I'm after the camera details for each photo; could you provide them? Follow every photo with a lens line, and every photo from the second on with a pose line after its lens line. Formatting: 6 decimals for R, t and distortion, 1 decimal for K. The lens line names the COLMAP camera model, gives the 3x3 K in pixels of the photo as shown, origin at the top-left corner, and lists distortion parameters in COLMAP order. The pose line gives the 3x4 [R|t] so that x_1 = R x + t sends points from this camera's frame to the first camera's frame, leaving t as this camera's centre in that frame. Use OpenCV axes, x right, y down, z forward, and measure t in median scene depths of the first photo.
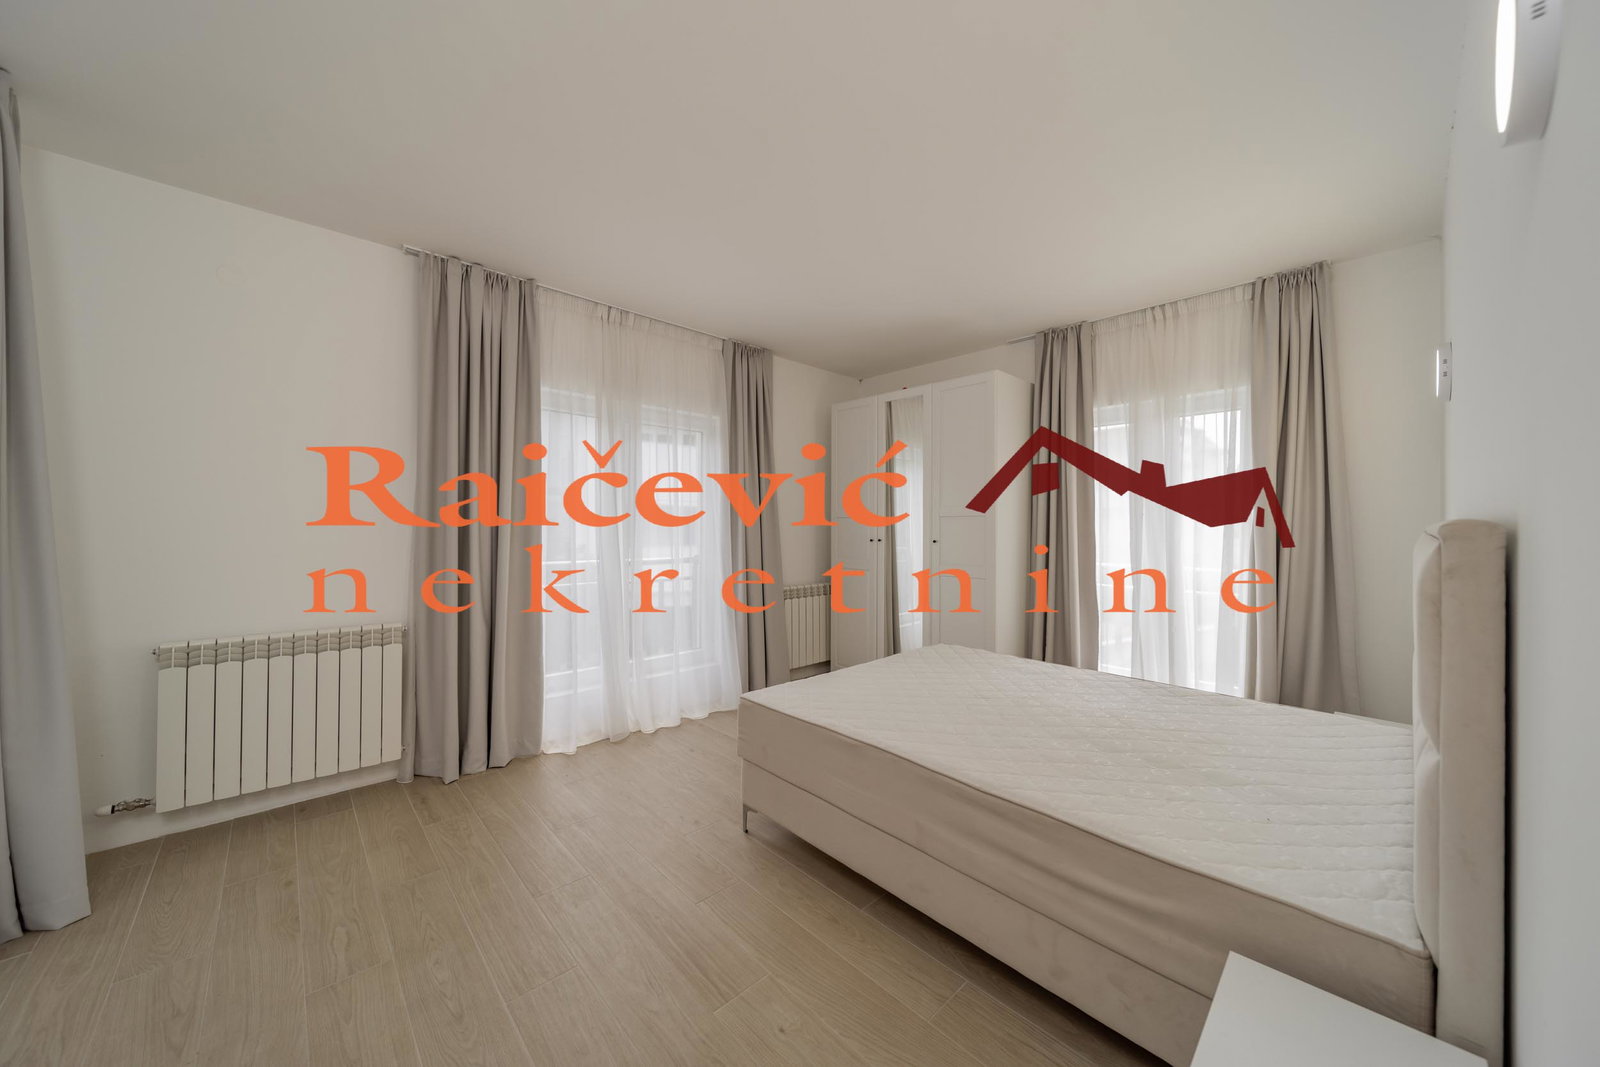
lens RADIAL K [[563.4, 0, 803.6], [0, 563.4, 529.9], [0, 0, 1]] dist [0.002447, 0.000107]
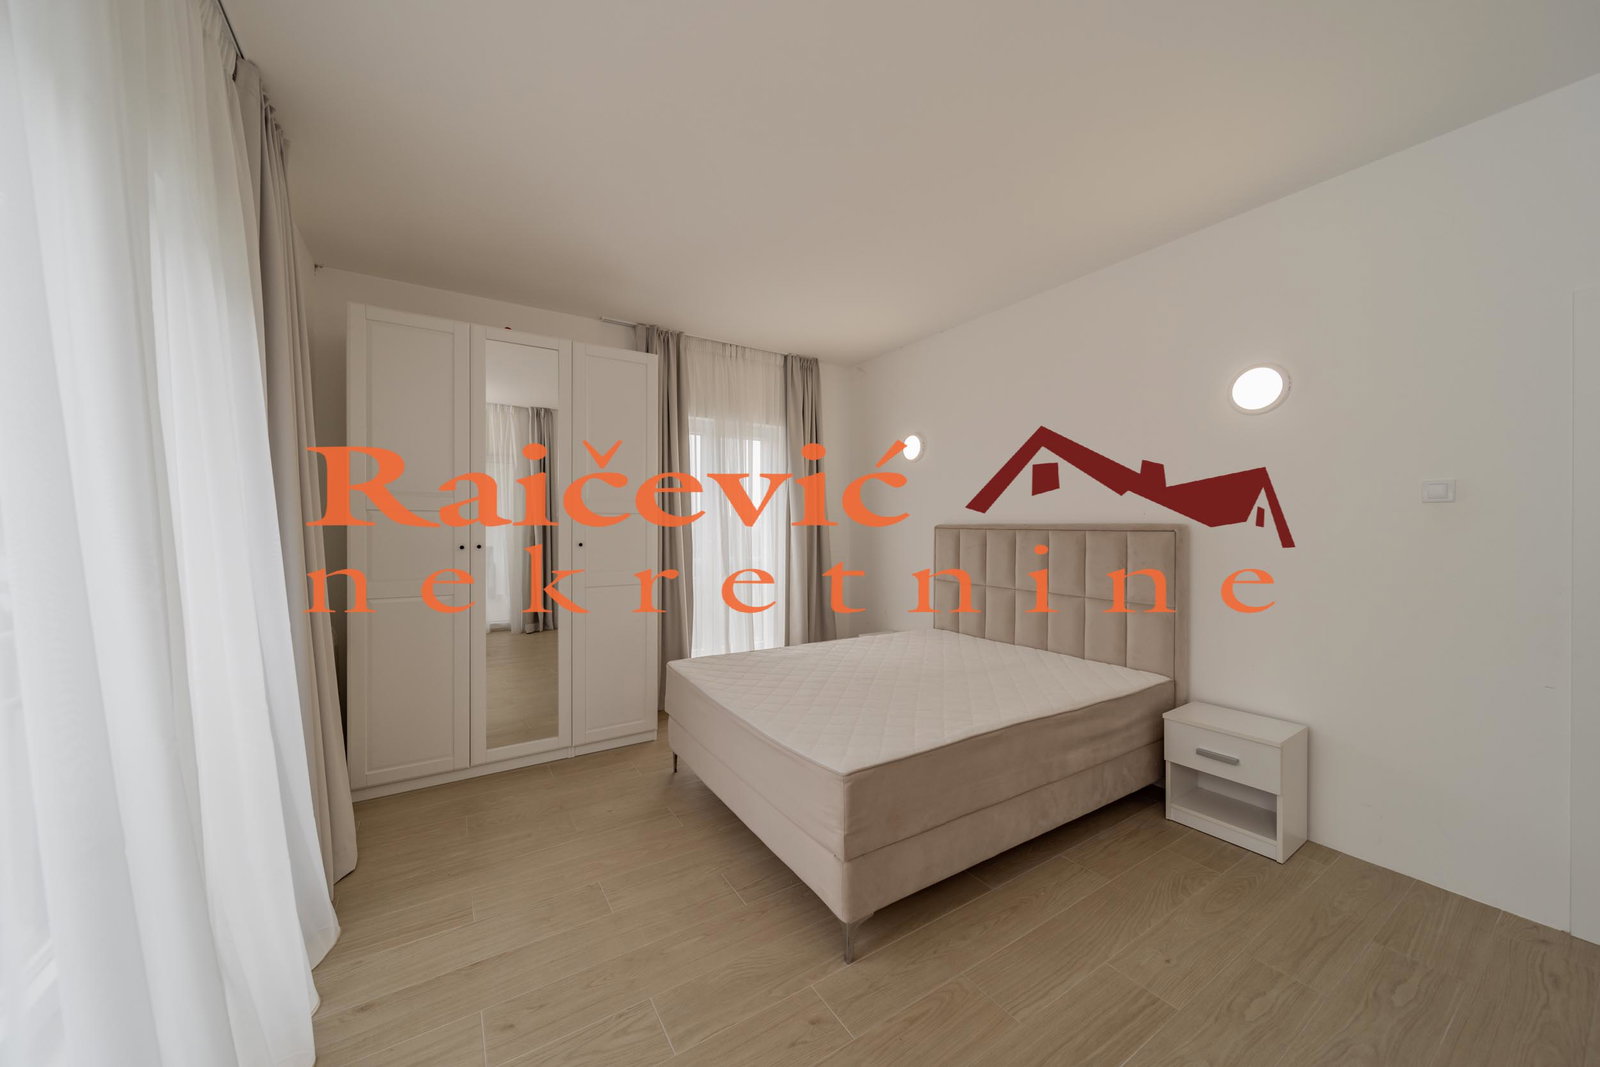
lens RADIAL K [[563.4, 0, 803.6], [0, 563.4, 529.9], [0, 0, 1]] dist [0.002447, 0.000107]
pose [[0.169919, -0.007388, 0.985430, -0.602964], [0.000727, 0.999973, 0.007372, -0.006867], [-0.985458, -0.000536, 0.169919, 0.708879]]
